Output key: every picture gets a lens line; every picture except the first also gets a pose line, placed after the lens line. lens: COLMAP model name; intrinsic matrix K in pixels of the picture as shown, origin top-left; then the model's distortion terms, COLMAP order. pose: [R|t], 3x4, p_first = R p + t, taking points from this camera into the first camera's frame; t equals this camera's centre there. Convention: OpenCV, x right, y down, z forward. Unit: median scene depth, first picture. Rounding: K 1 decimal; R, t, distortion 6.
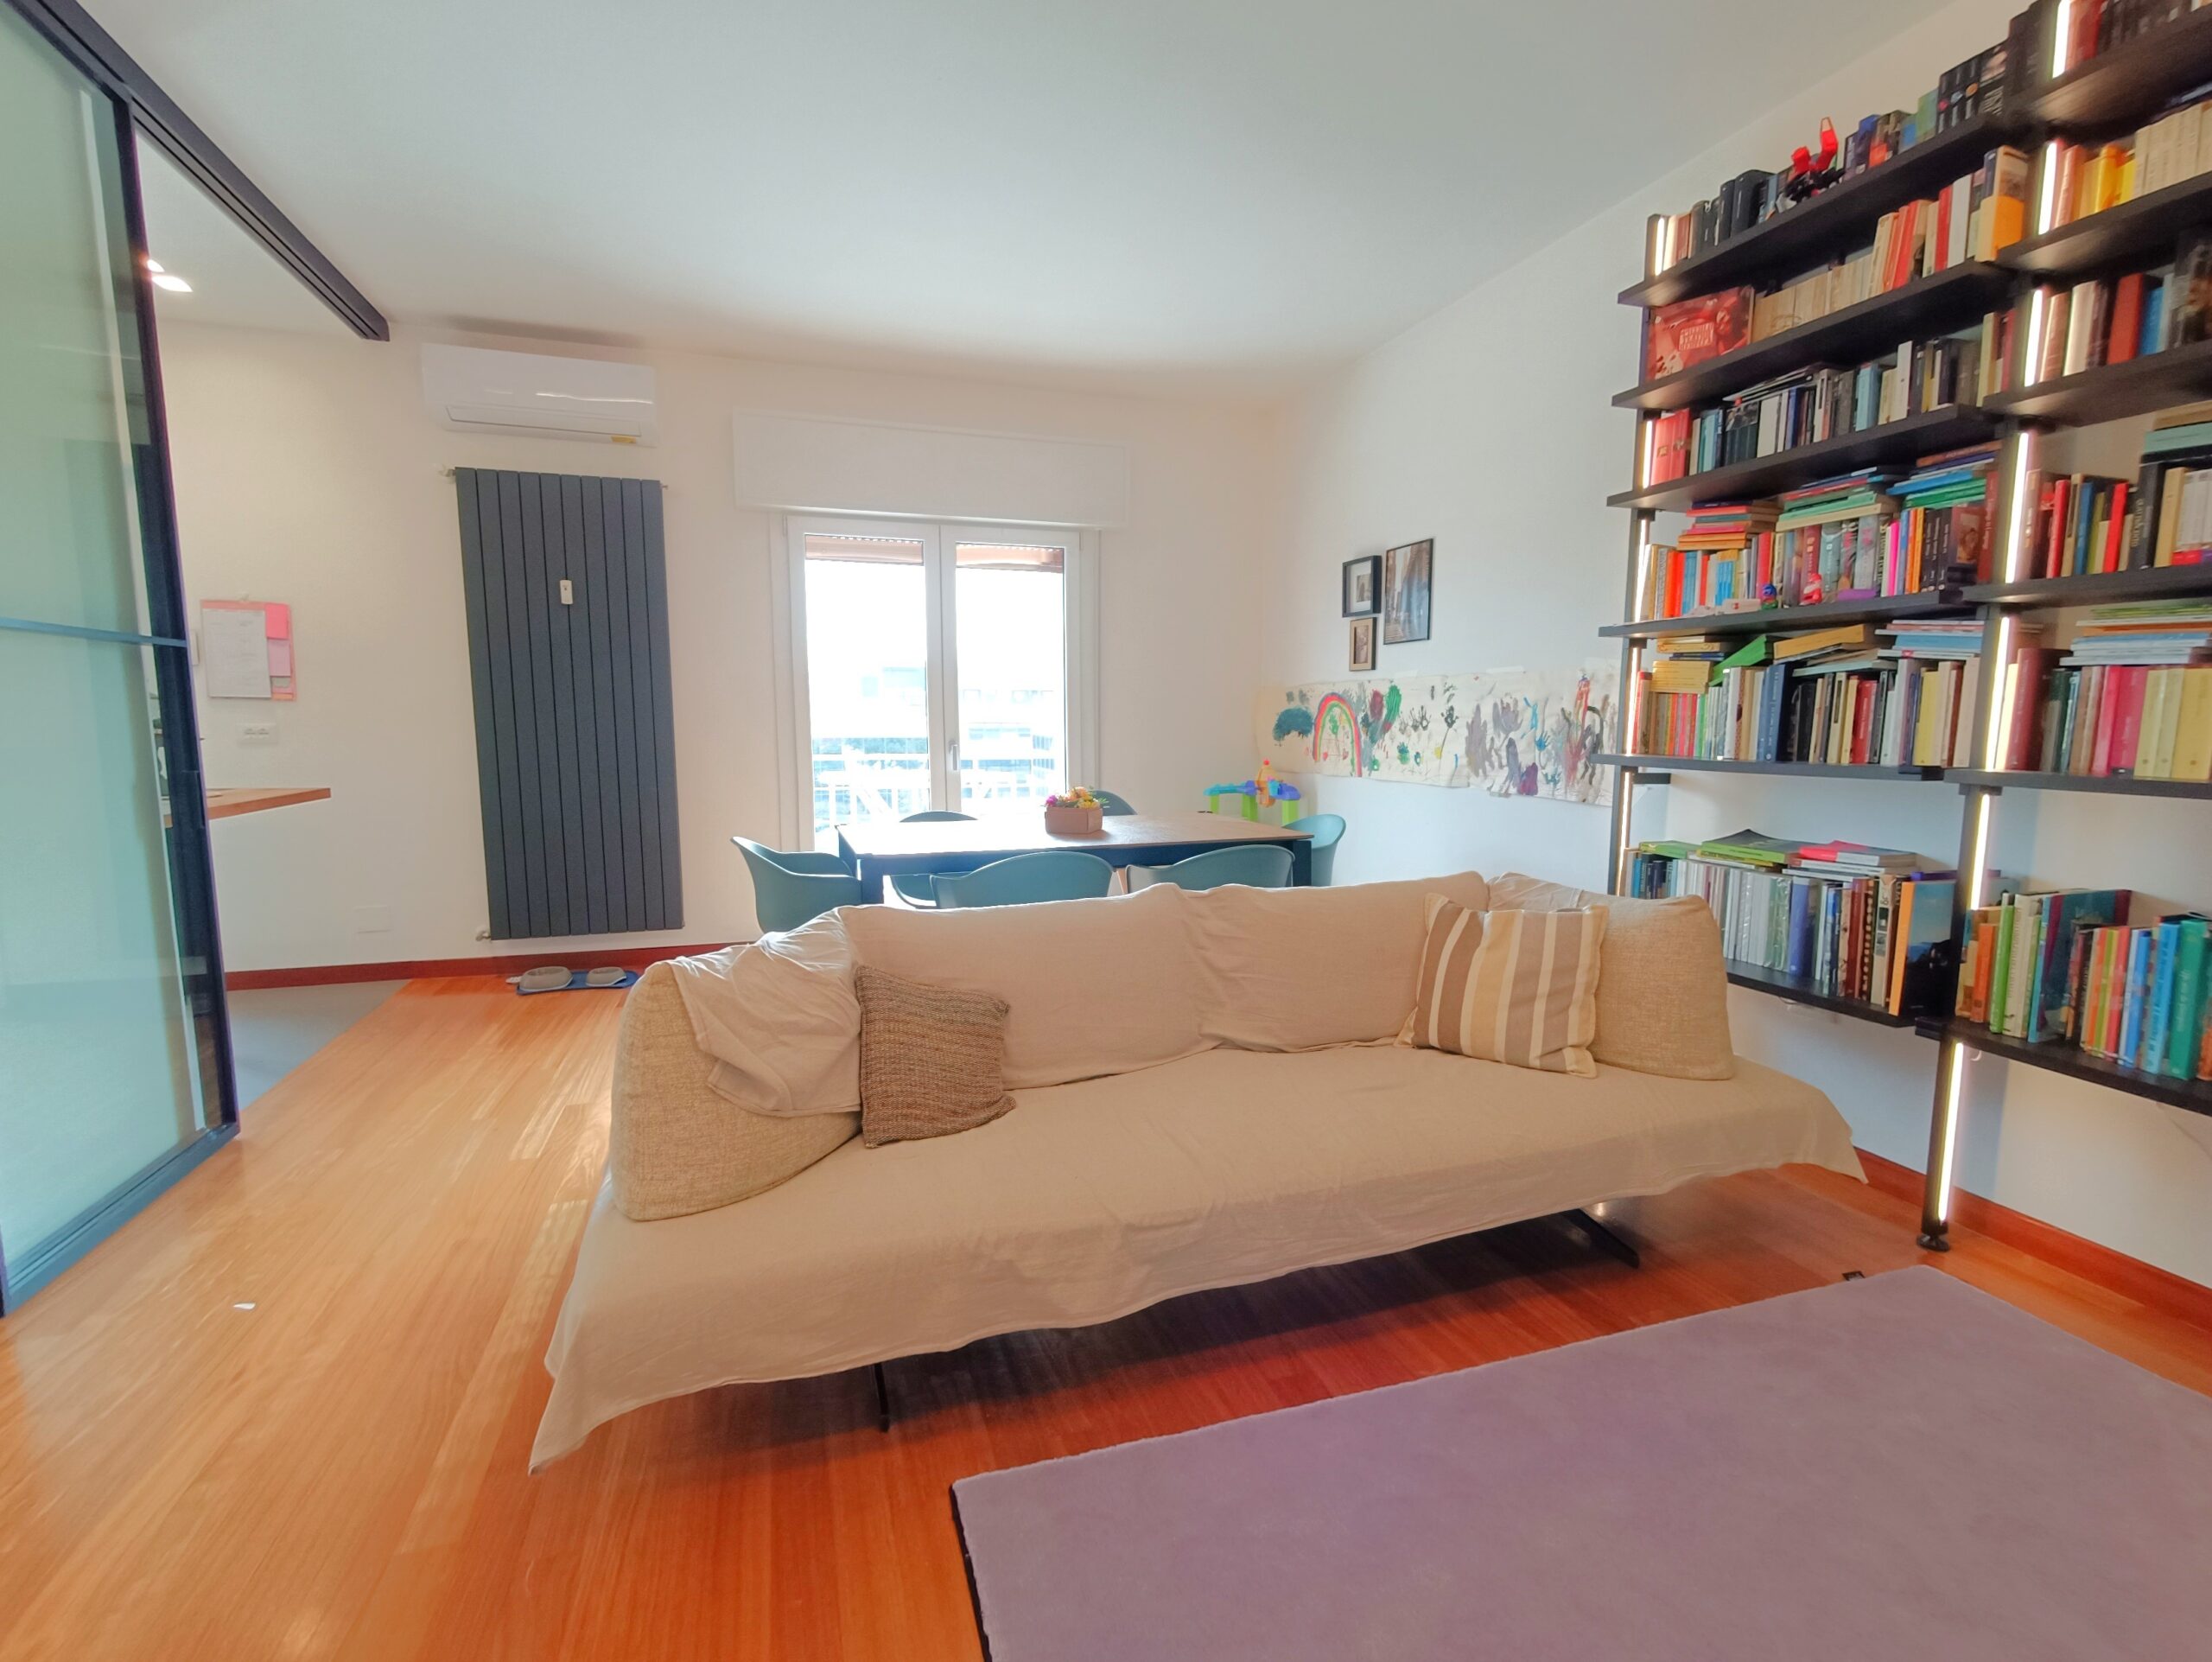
lens RADIAL K [[995.3, 0, 1103.3], [0, 995.3, 829.9], [0, 0, 1]] dist [-0.005253, 0.000337]
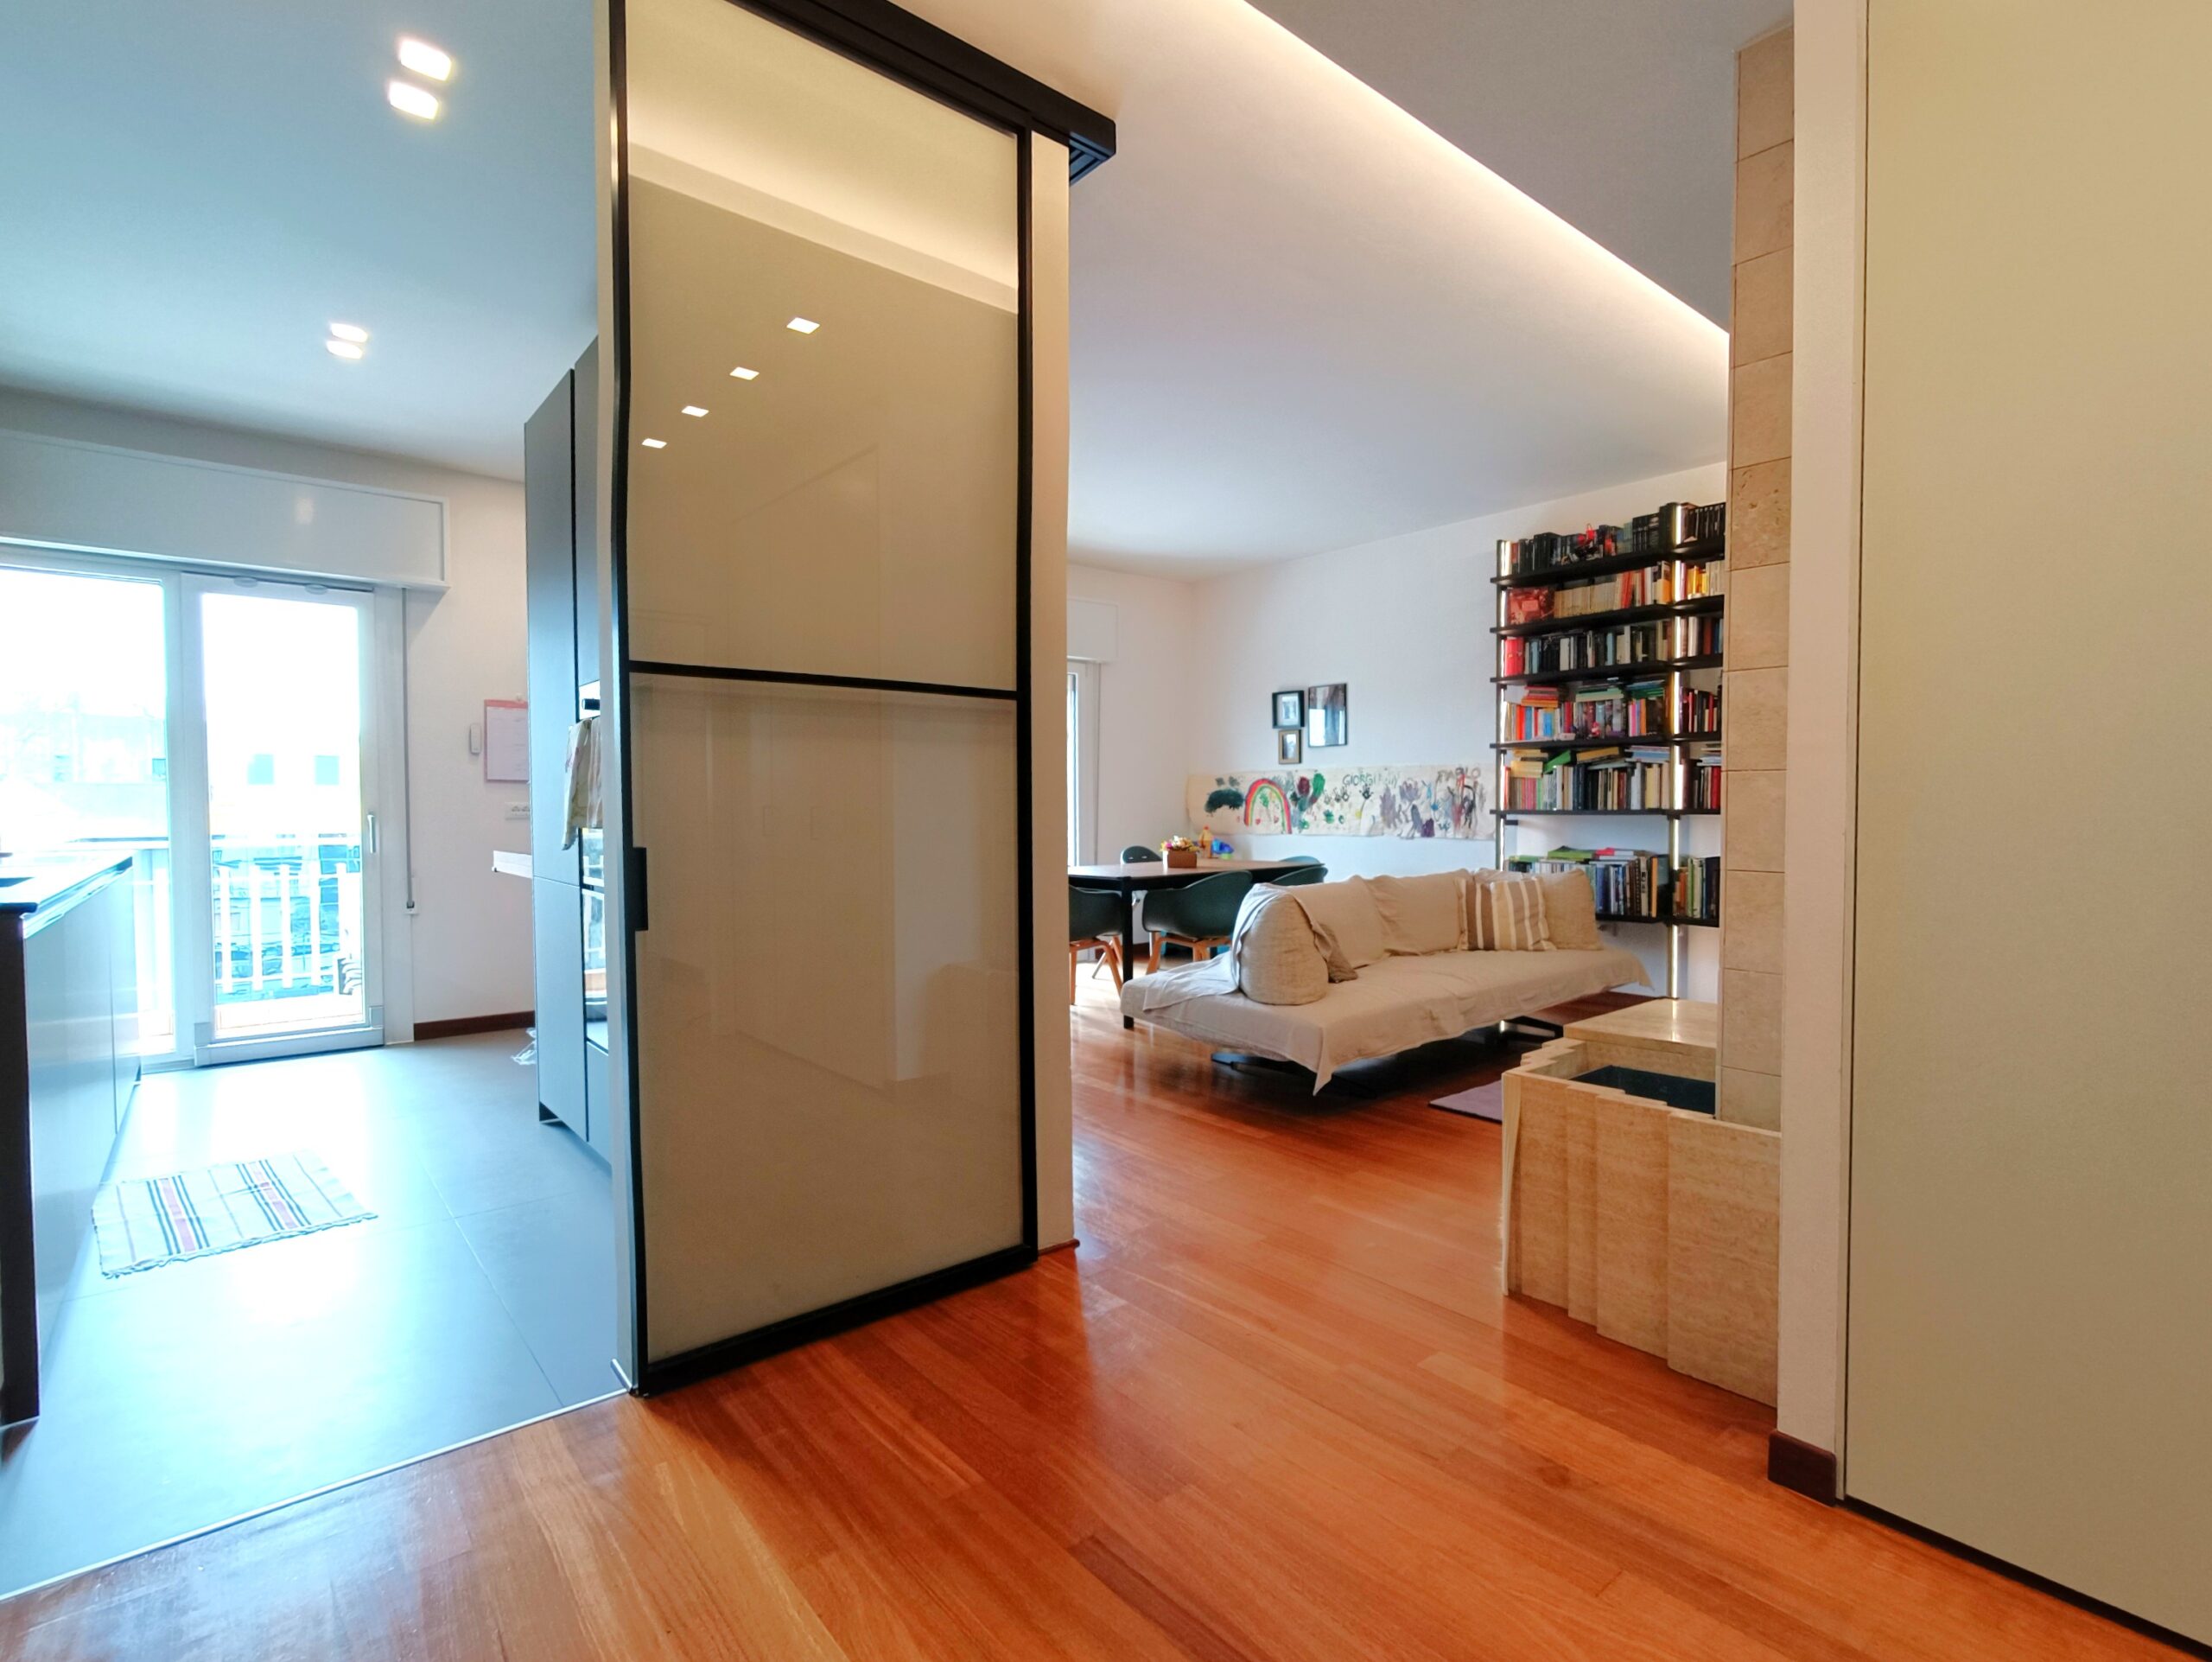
lens RADIAL K [[1063.7, 0, 1106.2], [0, 1063.7, 831.6], [0, 0, 1]] dist [0.003400, -0.000132]
pose [[0.926498, -0.017189, 0.375907, -1.064997], [0.050810, 0.995522, -0.079711, 0.100905], [-0.372854, 0.092952, 0.923223, -0.672548]]
